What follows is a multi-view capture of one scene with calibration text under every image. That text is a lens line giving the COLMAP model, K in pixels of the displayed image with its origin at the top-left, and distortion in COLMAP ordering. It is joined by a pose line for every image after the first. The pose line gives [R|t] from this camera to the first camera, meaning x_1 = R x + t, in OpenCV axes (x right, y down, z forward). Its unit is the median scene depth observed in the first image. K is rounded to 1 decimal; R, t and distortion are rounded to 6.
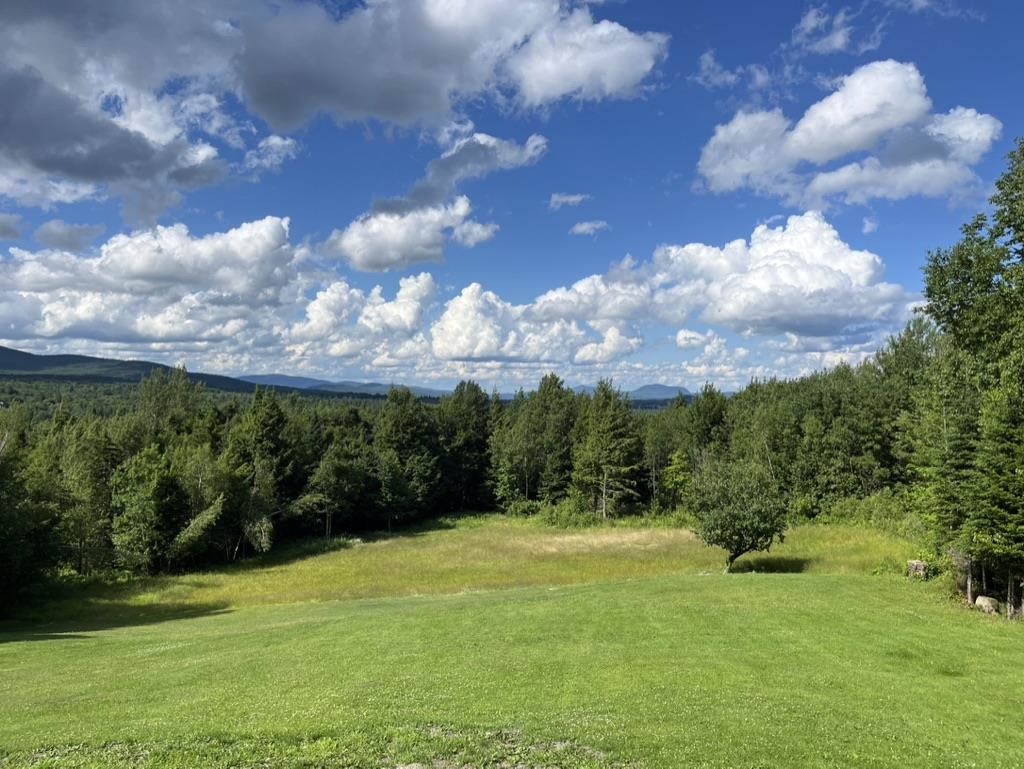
lens RADIAL K [[775.9, 0, 517.9], [0, 775.9, 405.5], [0, 0, 1]] dist [0.033209, -0.003538]
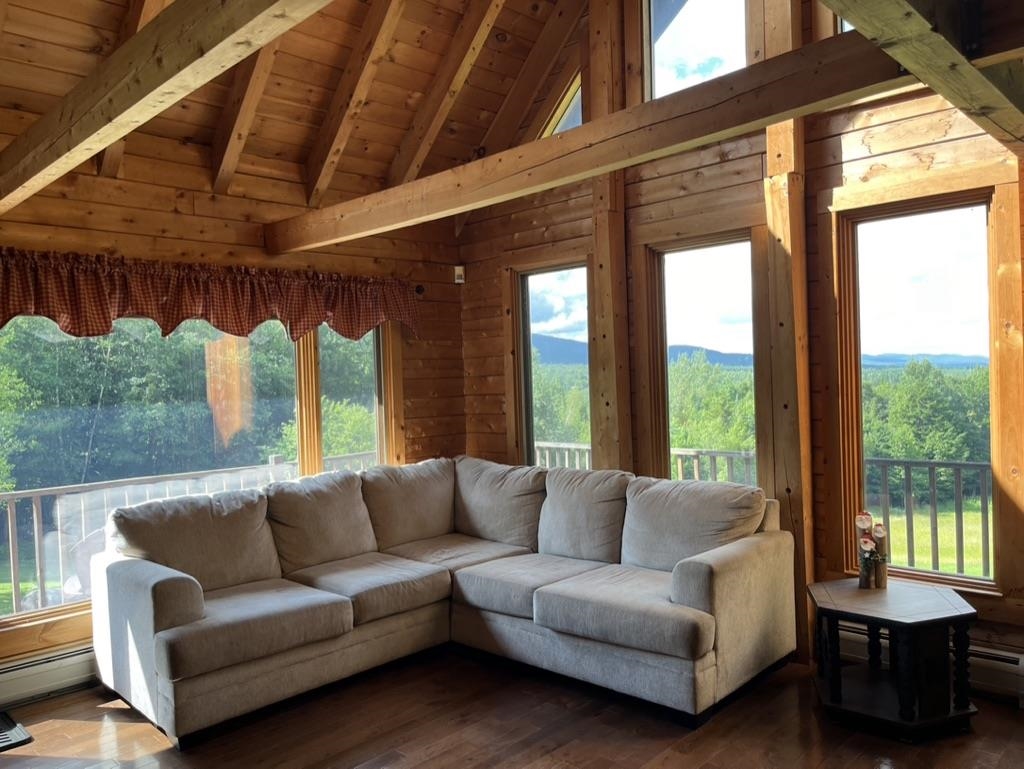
lens RADIAL K [[786.0, 0, 500.5], [0, 786.0, 386.6], [0, 0, 1]] dist [0.009432, 0.001490]
pose [[0.776983, -0.025666, -0.628998, 0.064254], [0.028442, 0.999579, -0.005654, 0.000351], [0.628879, -0.013497, 0.777386, -0.076374]]
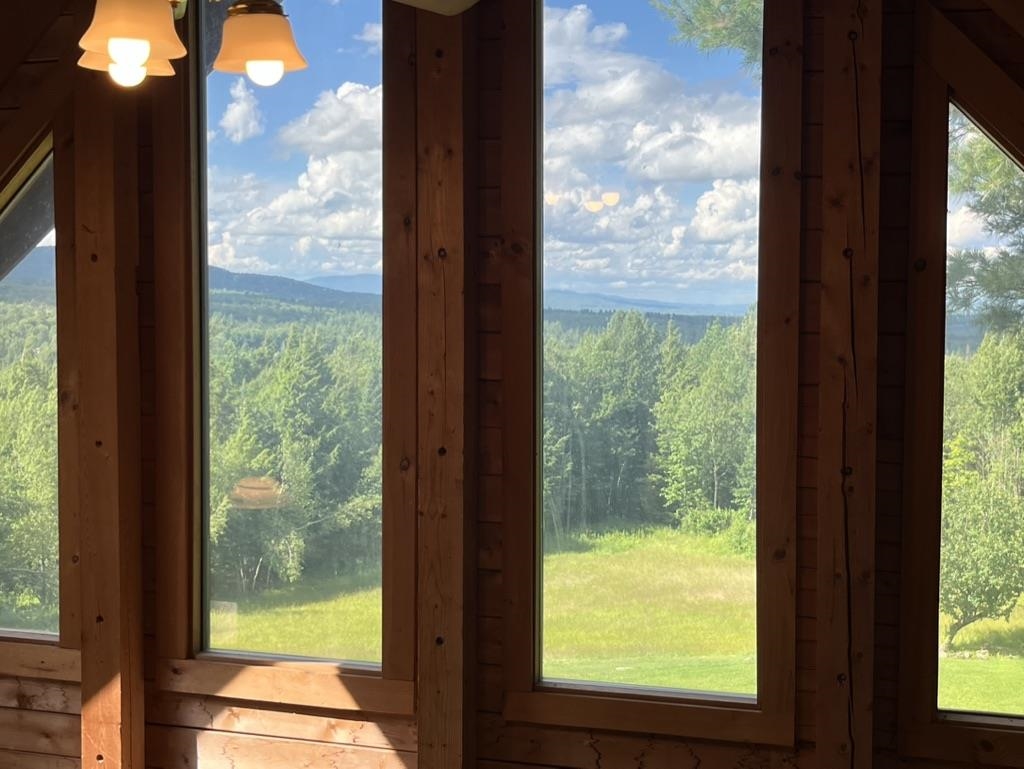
lens RADIAL K [[1331.6, 0, 531.0], [0, 1331.6, 385.7], [0, 0, 1]] dist [0.116516, -0.280678]
pose [[0.982889, 0.006883, -0.184072, 0.073054], [0.002068, 0.998826, 0.048394, -0.030482], [0.184189, -0.047946, 0.981721, -0.074470]]
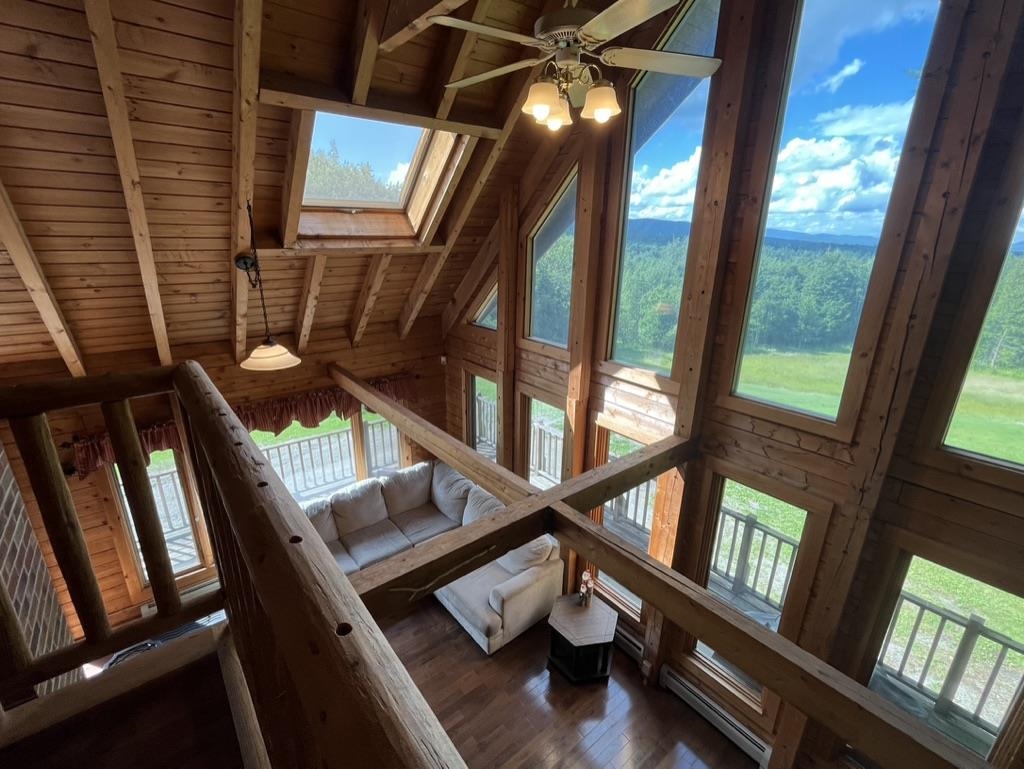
lens RADIAL K [[461.7, 0, 507.2], [0, 461.7, 388.4], [0, 0, 1]] dist [0.001133, 0.001078]
pose [[0.697977, 0.226537, -0.679345, 0.078065], [-0.018662, 0.954078, 0.298977, -0.029486], [0.715877, -0.196001, 0.670152, -0.068387]]
